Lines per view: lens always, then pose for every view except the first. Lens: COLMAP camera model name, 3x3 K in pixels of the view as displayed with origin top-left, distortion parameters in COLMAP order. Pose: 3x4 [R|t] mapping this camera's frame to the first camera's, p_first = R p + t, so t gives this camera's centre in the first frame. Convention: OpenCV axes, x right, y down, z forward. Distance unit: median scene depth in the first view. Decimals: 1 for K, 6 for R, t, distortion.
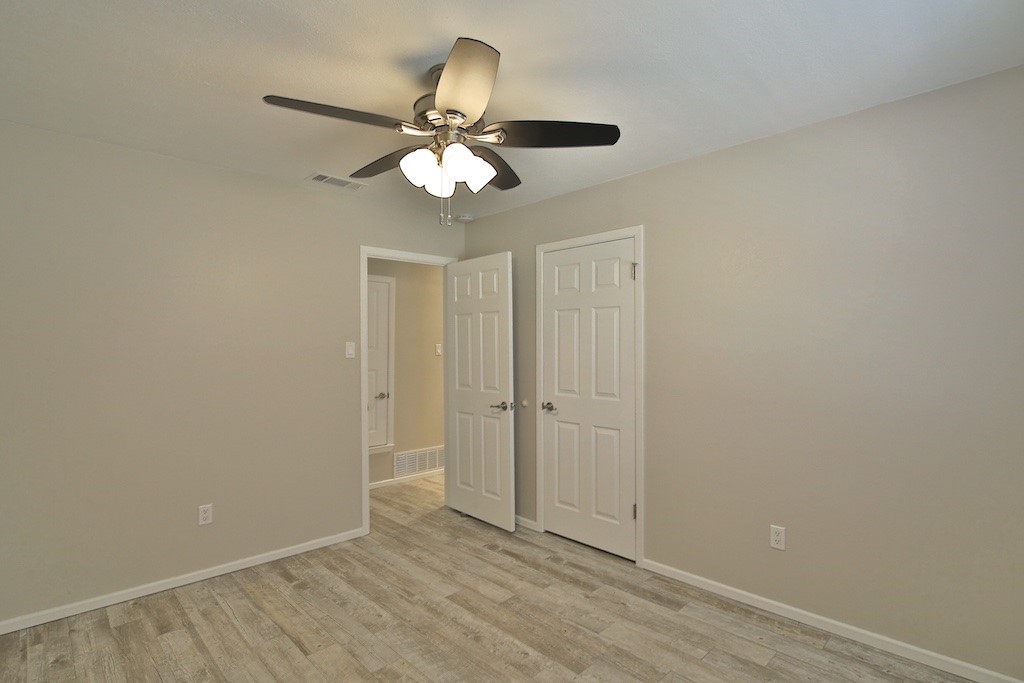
lens RADIAL K [[479.8, 0, 512.7], [0, 479.8, 348.9], [0, 0, 1]] dist [-0.022256, 0.000061]
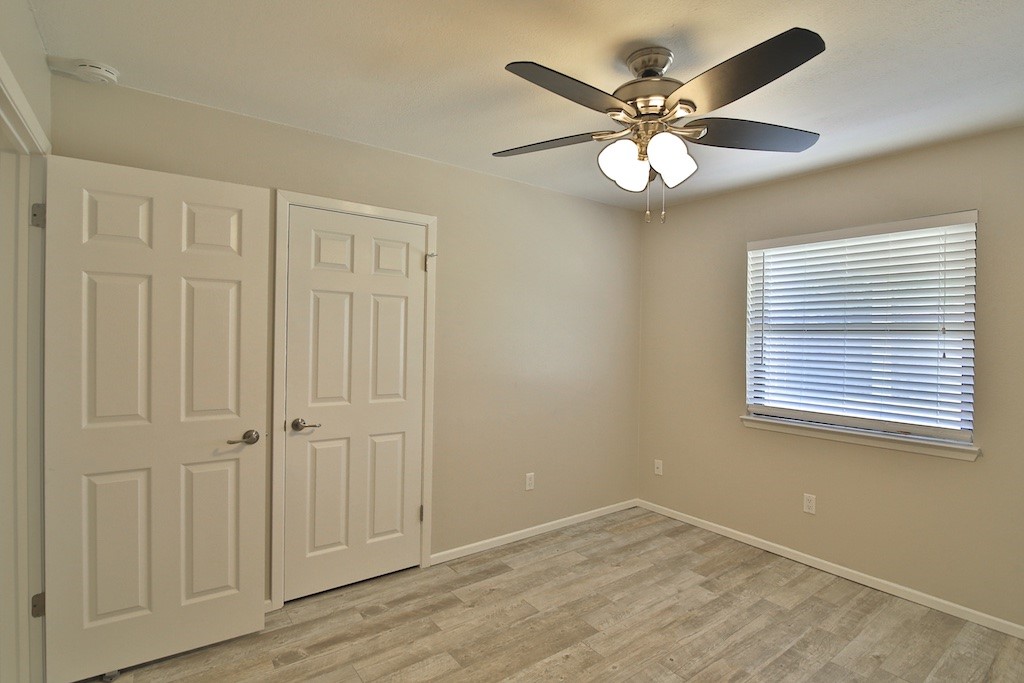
lens RADIAL K [[502.2, 0, 516.4], [0, 502.2, 337.7], [0, 0, 1]] dist [-0.021384, 0.001483]
pose [[0.148181, -0.007665, 0.988931, -0.720729], [-0.022661, 0.999681, 0.011144, -0.028038], [-0.988701, -0.024062, 0.147960, 0.683636]]
